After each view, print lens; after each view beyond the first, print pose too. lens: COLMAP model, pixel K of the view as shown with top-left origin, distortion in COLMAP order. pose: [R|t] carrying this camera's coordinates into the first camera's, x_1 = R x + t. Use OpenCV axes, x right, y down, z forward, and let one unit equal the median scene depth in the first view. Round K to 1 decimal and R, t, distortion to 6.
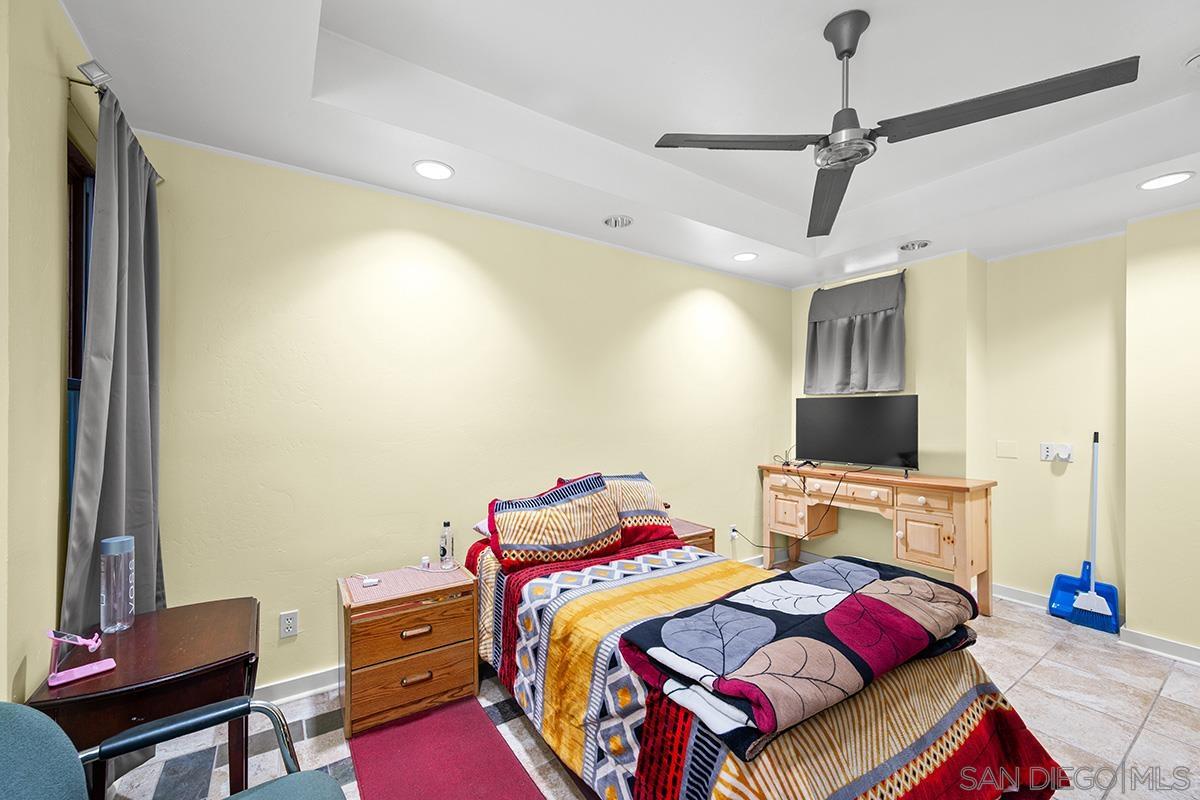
lens RADIAL K [[474.7, 0, 602.7], [0, 474.7, 408.7], [0, 0, 1]] dist [0.001714, -0.000759]
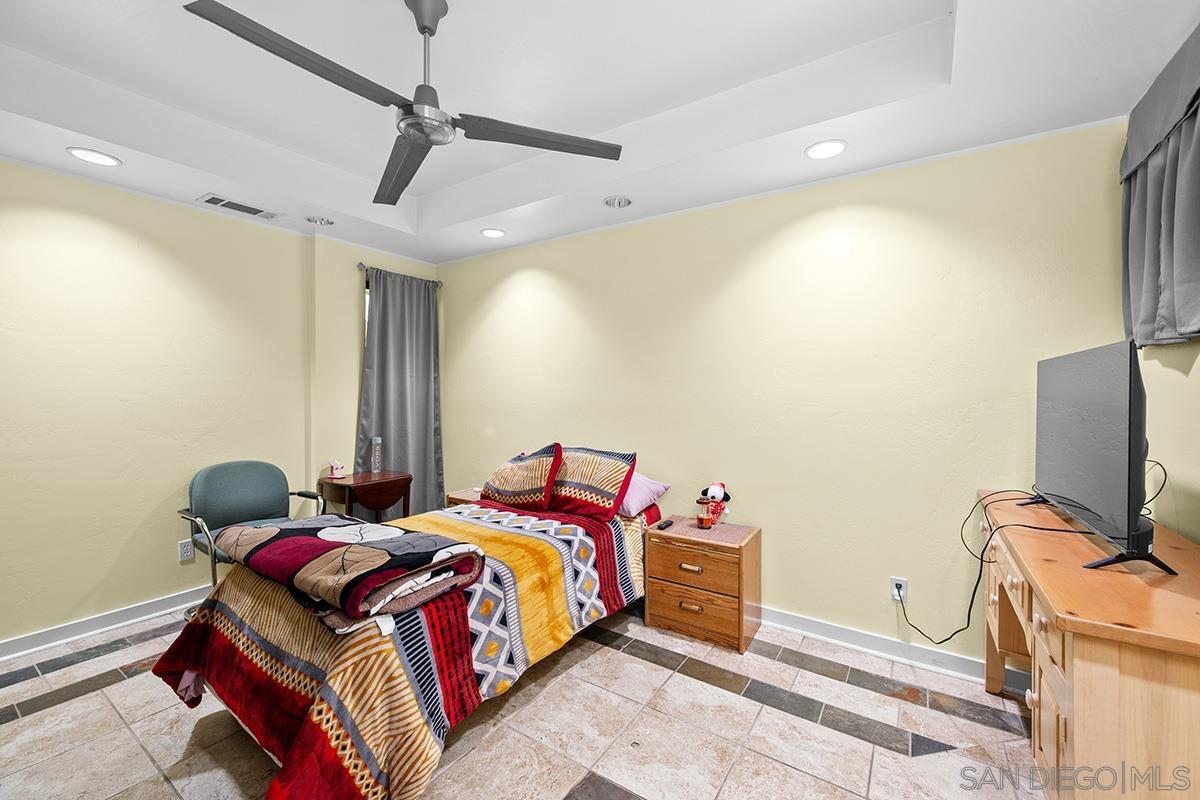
lens RADIAL K [[474.7, 0, 603.6], [0, 474.7, 395.0], [0, 0, 1]] dist [0.001714, -0.000759]
pose [[0.373605, 0.015339, -0.927461, 1.213313], [0.012967, 0.999679, 0.021757, -0.006760], [0.927497, -0.020155, 0.373287, 0.742306]]
